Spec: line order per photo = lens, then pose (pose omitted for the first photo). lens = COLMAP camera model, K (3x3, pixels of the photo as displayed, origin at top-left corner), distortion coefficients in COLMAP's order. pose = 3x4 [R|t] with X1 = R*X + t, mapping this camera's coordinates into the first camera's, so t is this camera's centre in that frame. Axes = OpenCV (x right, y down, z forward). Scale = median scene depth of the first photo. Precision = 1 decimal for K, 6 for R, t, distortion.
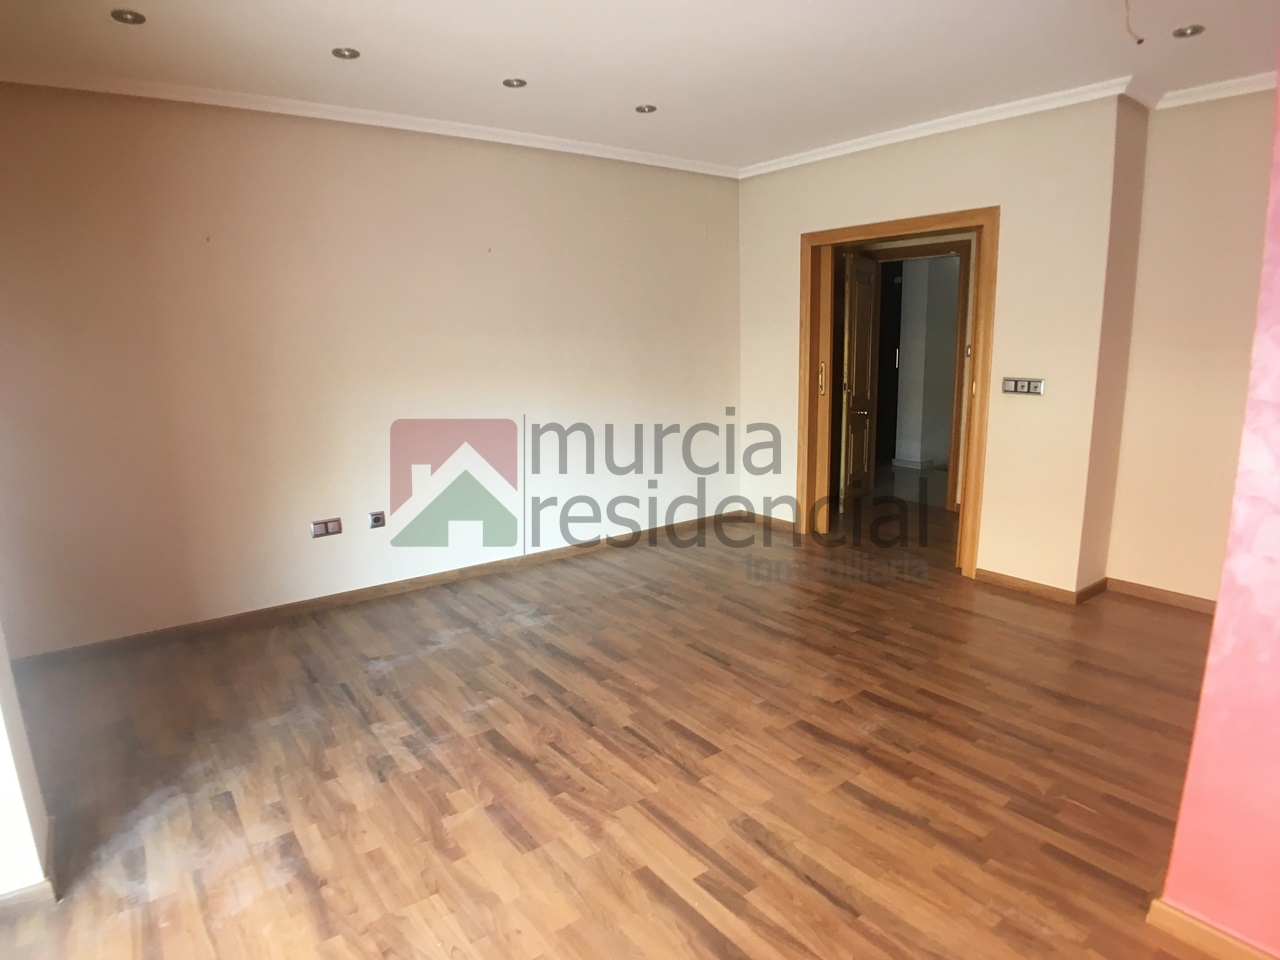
lens RADIAL K [[727.6, 0, 633.4], [0, 727.6, 483.8], [0, 0, 1]] dist [-0.069298, 0.004084]
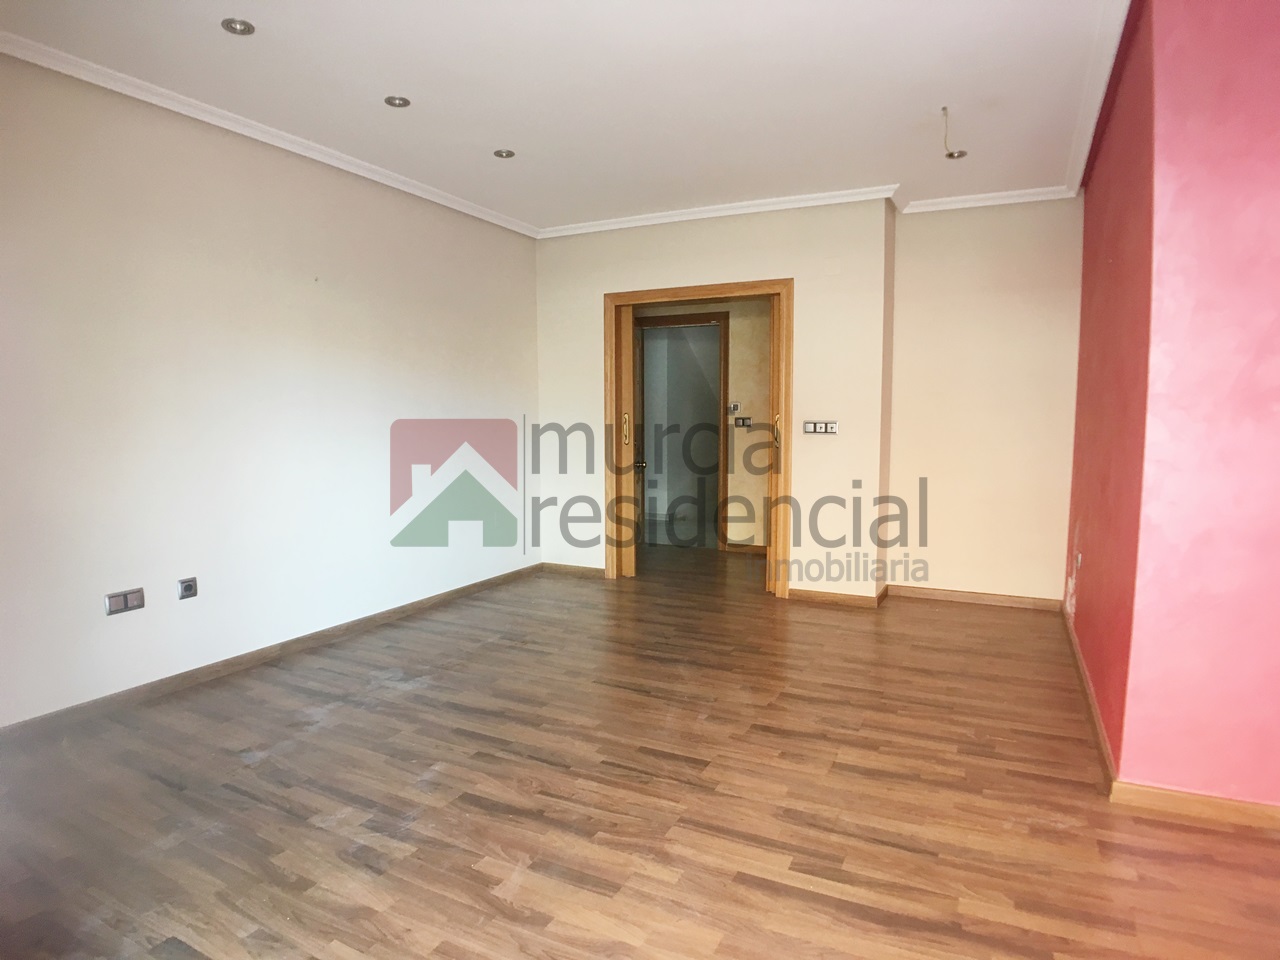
lens RADIAL K [[727.6, 0, 633.4], [0, 727.6, 483.8], [0, 0, 1]] dist [-0.069298, 0.004084]
pose [[0.896621, -0.024208, 0.442136, -0.399429], [0.071730, 0.993257, -0.091080, 0.065088], [-0.436950, 0.113379, 0.892312, 0.099162]]
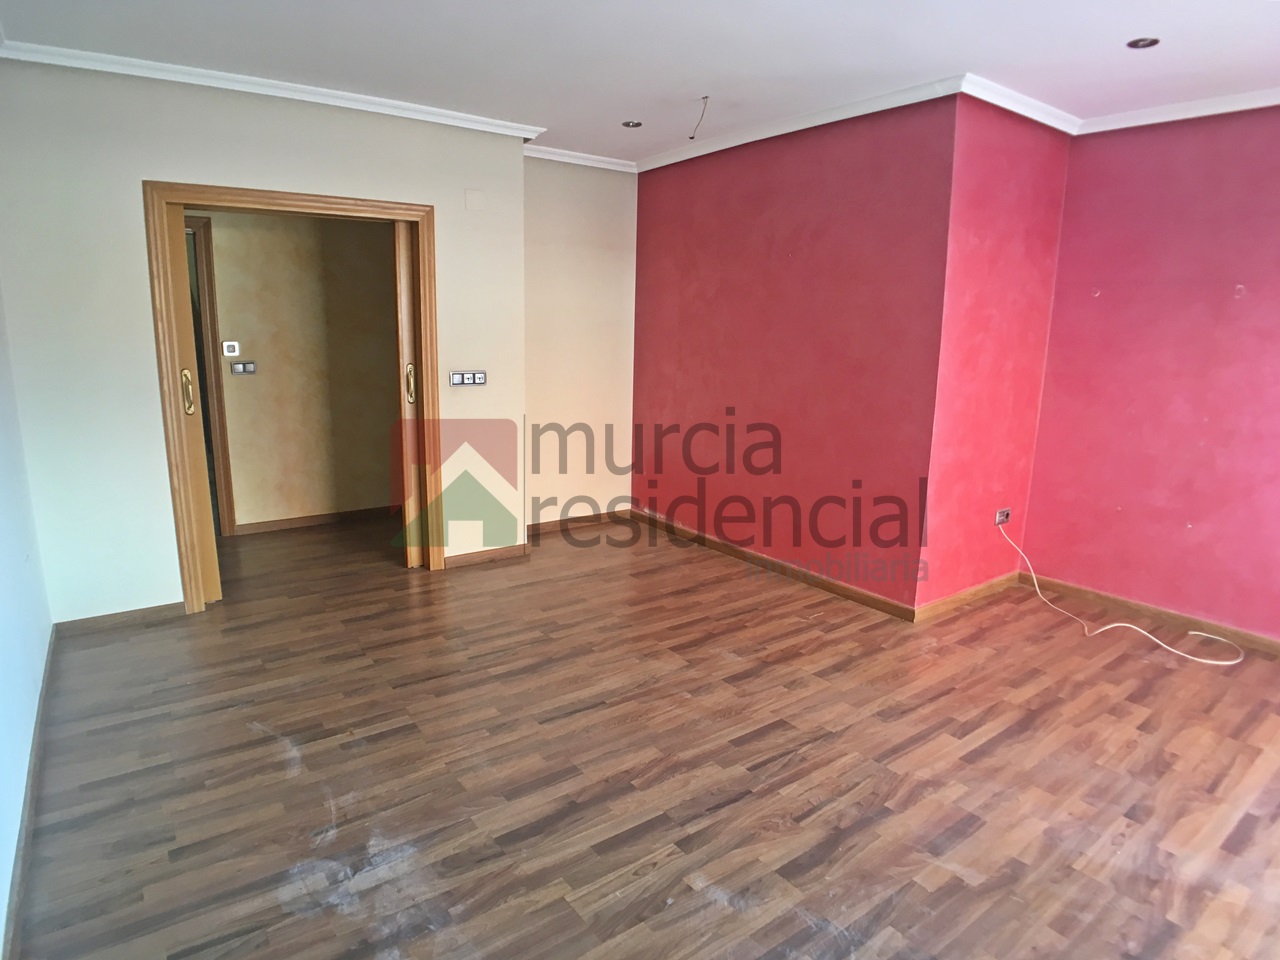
lens RADIAL K [[747.8, 0, 635.7], [0, 747.8, 482.9], [0, 0, 1]] dist [-0.066992, 0.004500]
pose [[0.002217, -0.186424, 0.982467, -0.887475], [0.178144, 0.966828, 0.183054, -0.214311], [-0.984002, 0.174614, 0.035354, 1.082752]]
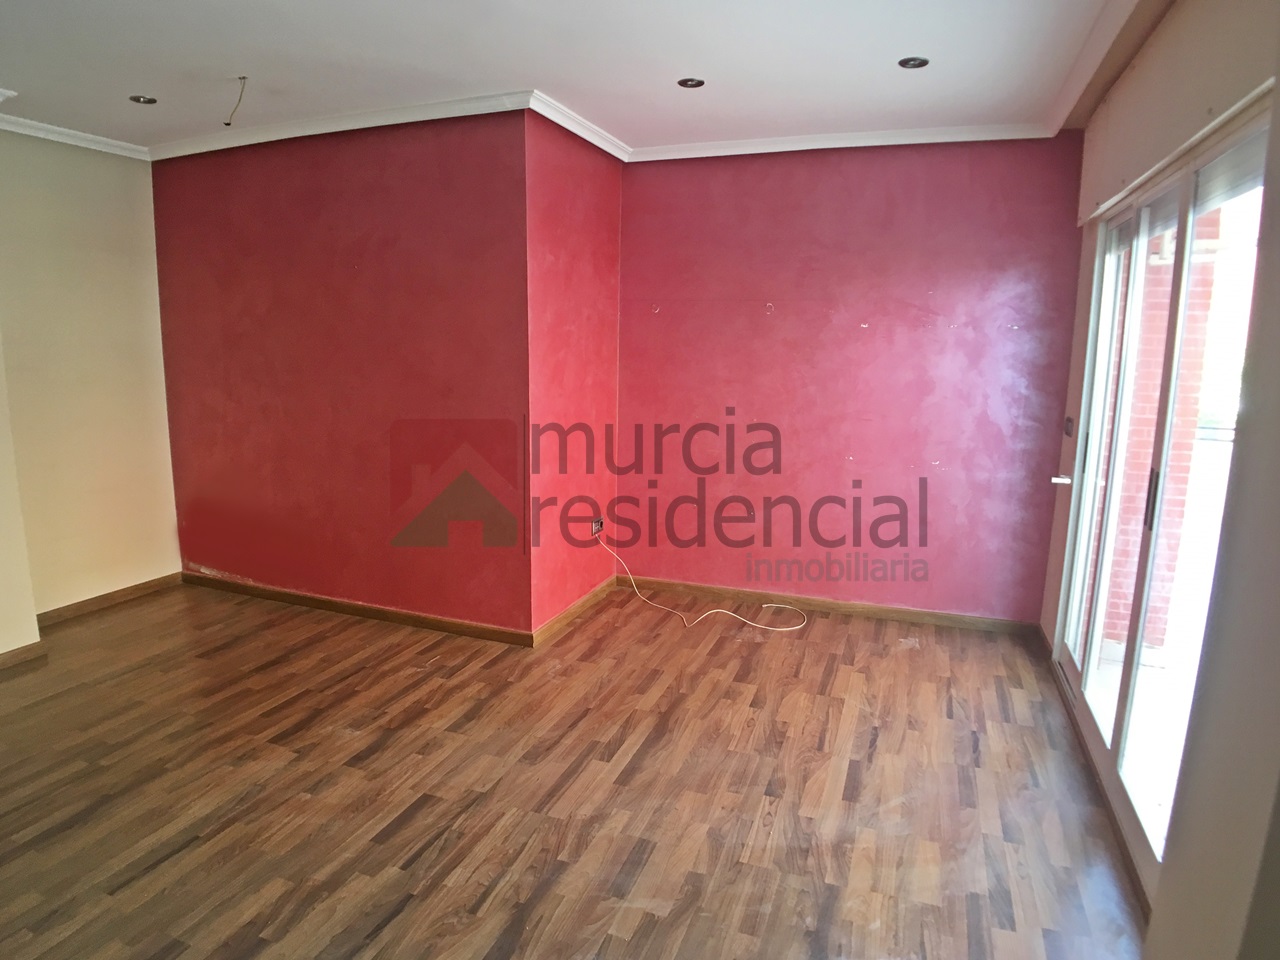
lens RADIAL K [[765.6, 0, 640.0], [0, 765.6, 480.0], [0, 0, 1]] dist [-0.072164, 0.003473]
pose [[-0.546503, -0.133285, 0.826783, -0.782811], [0.160142, 0.952403, 0.259390, -0.234494], [-0.822003, 0.274160, -0.499146, 1.115486]]
